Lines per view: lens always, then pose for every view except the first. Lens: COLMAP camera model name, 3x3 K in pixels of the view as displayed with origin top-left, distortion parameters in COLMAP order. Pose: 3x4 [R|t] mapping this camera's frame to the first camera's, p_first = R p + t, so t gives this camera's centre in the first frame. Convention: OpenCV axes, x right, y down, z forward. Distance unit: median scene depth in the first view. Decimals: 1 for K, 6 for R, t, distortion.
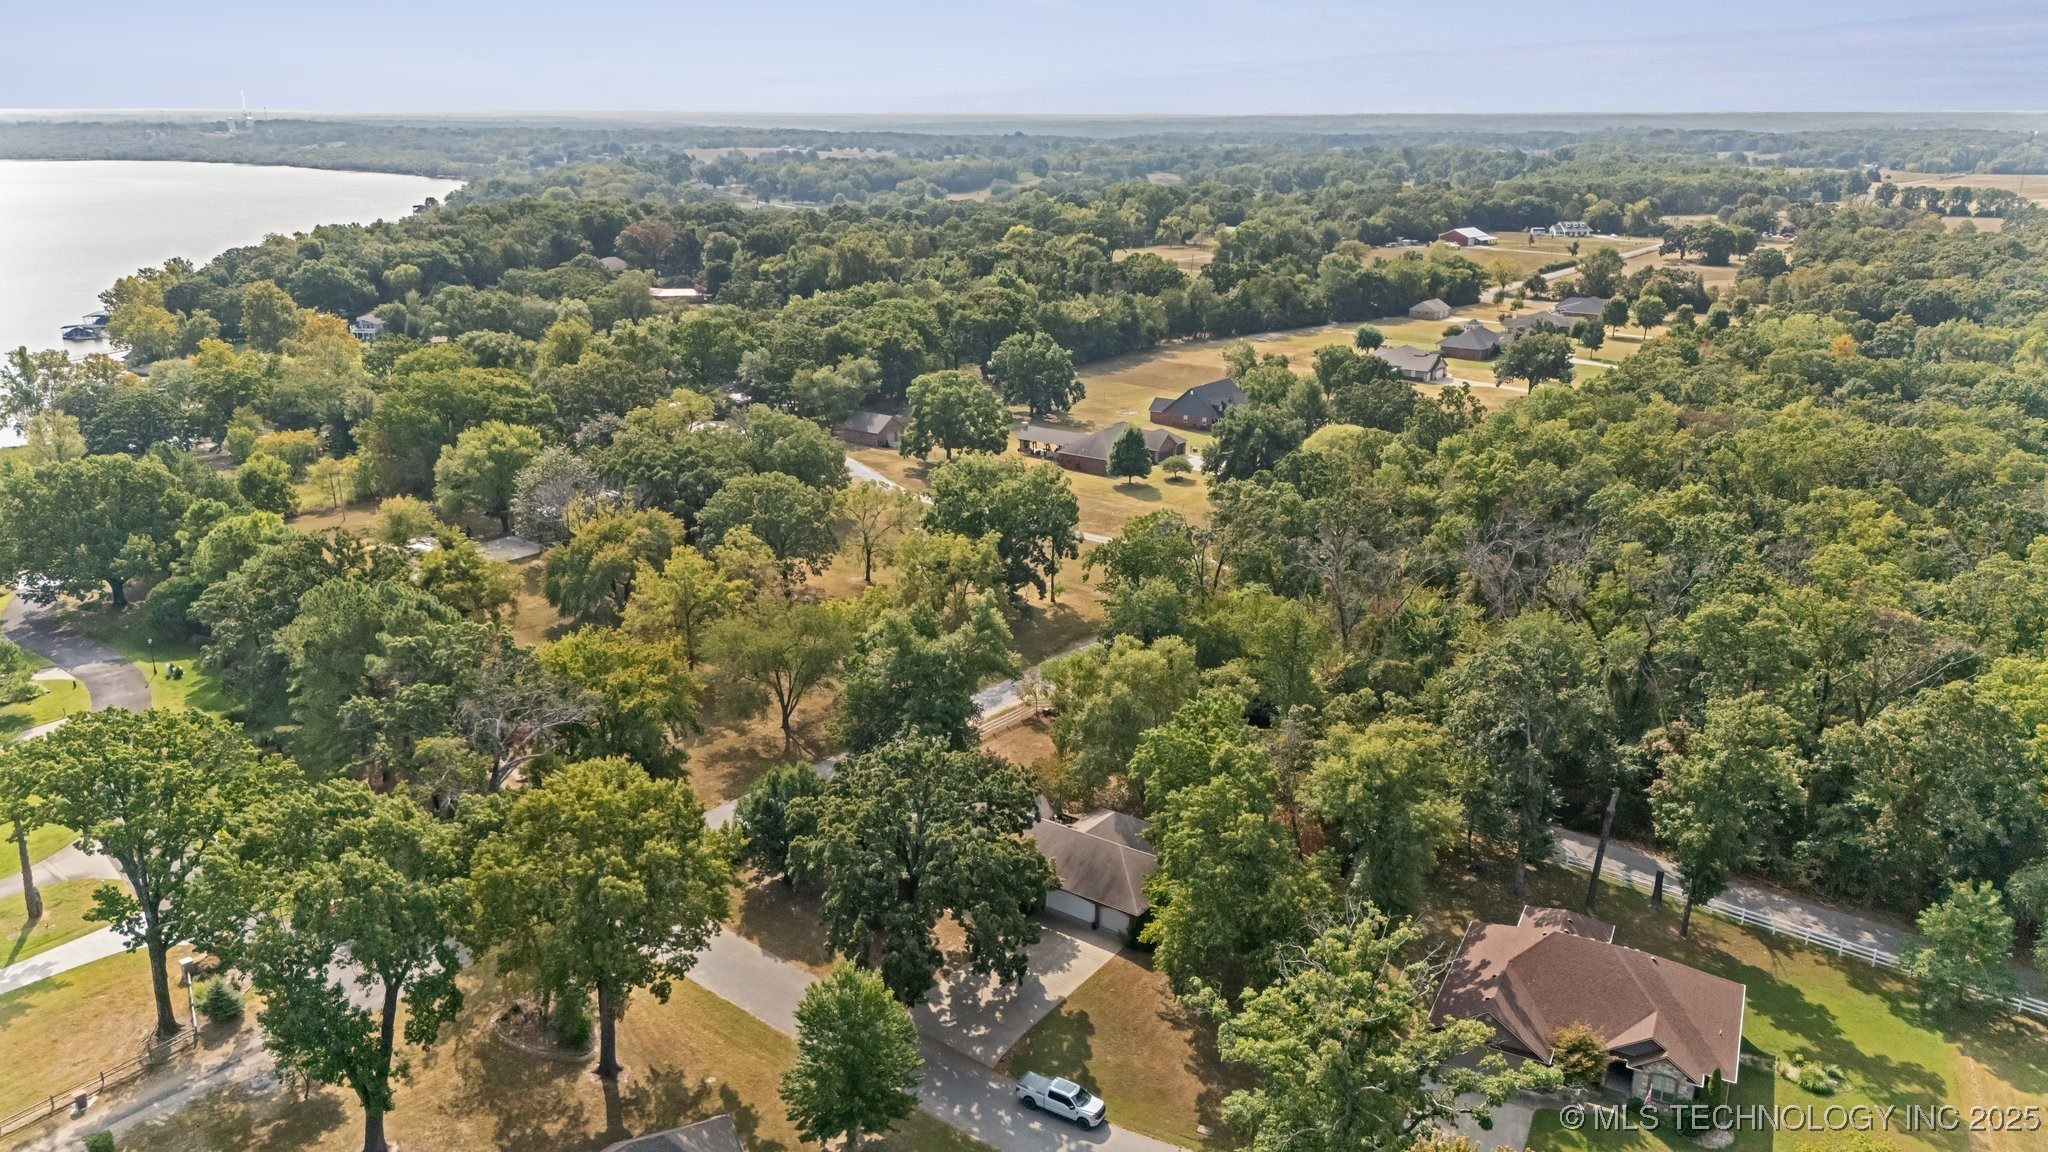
lens RADIAL K [[1480.1, 0, 1023.7], [0, 1480.1, 573.9], [0, 0, 1]] dist [0.012061, 0.002830]
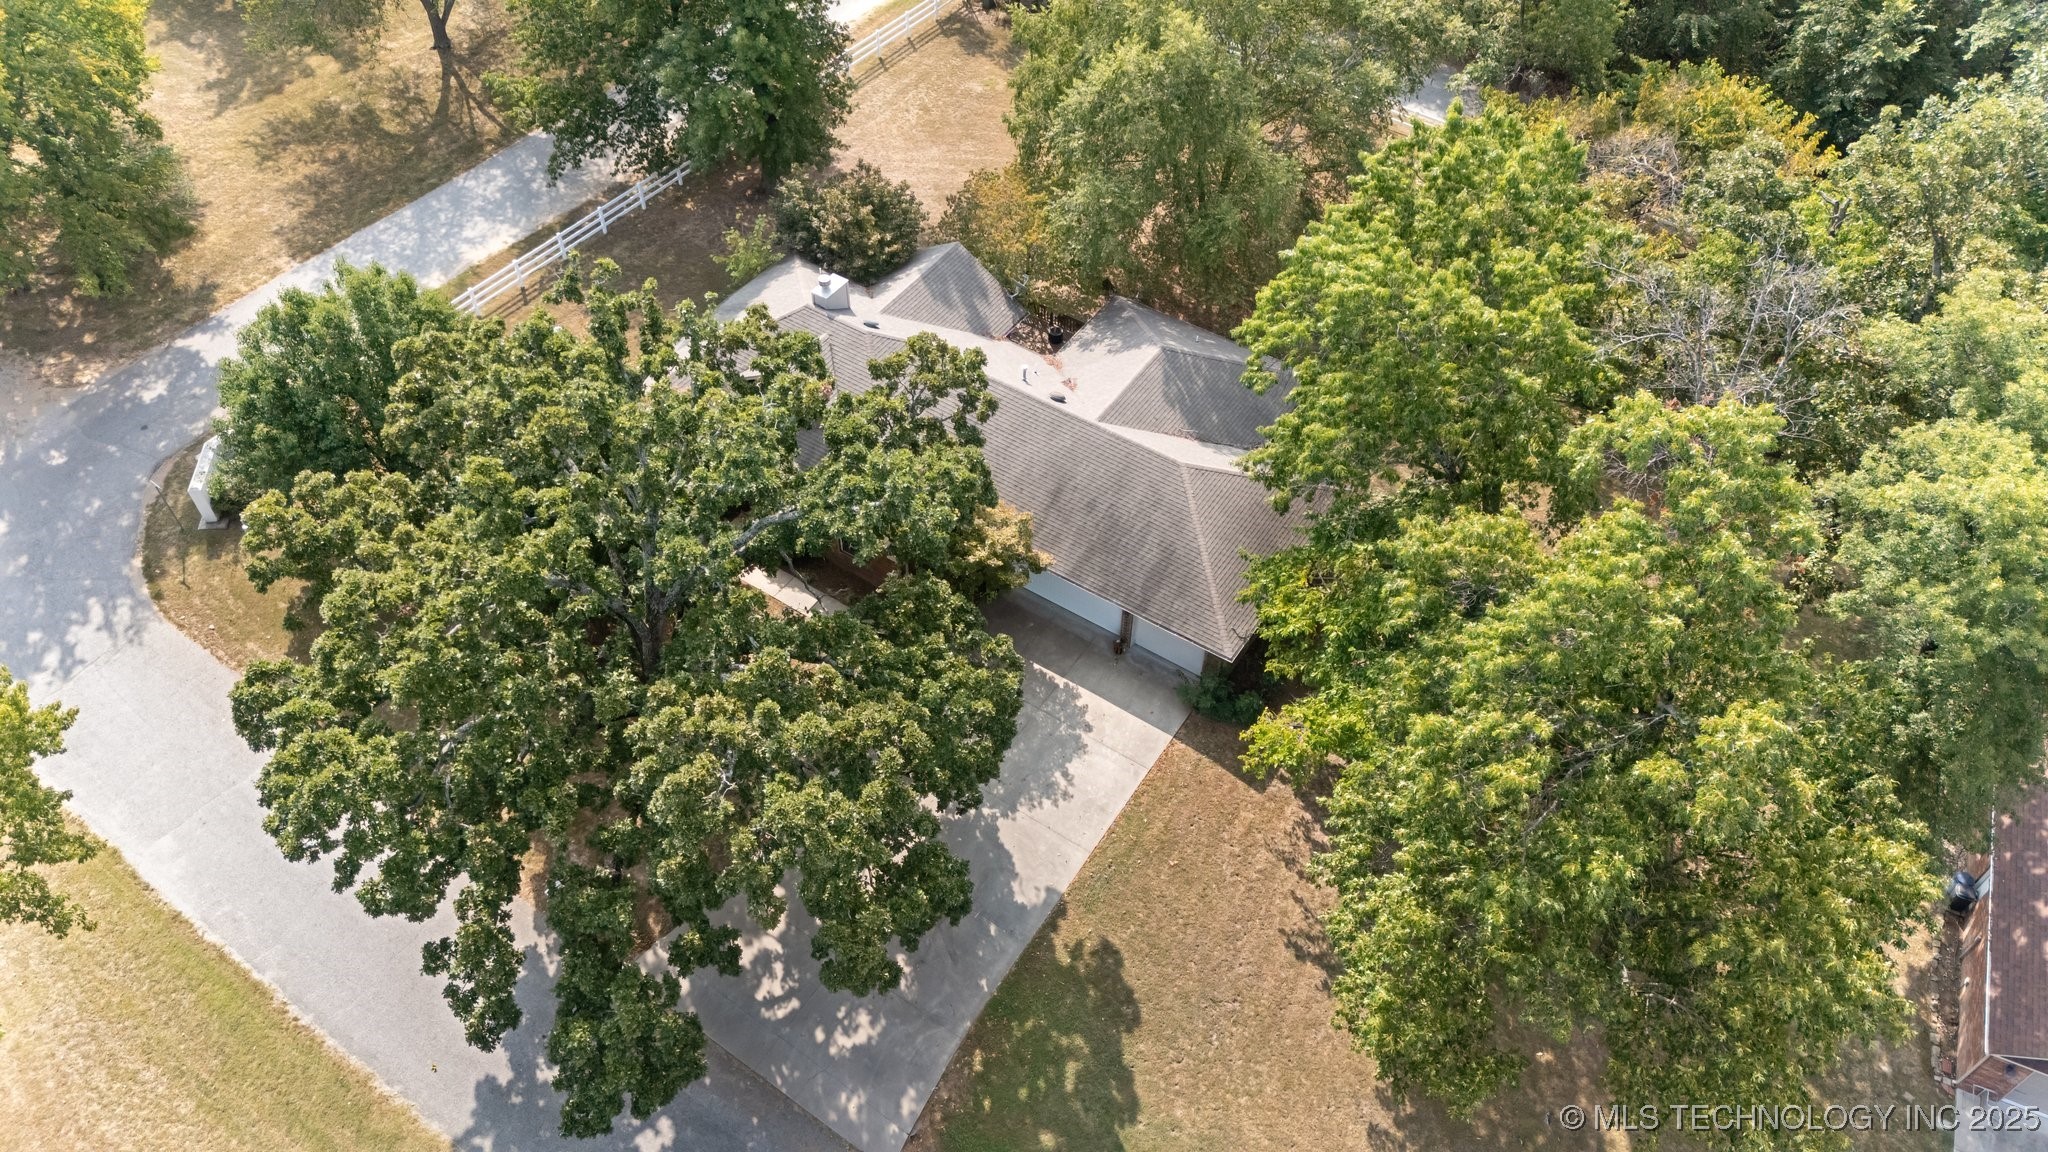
lens RADIAL K [[1480.1, 0, 1027.7], [0, 1480.1, 574.0], [0, 0, 1]] dist [0.012061, 0.002830]
pose [[0.998604, -0.028301, 0.044602, 0.002064], [0.000092, 0.845300, 0.534292, -0.012100], [-0.052823, -0.533542, 0.844122, 0.673220]]
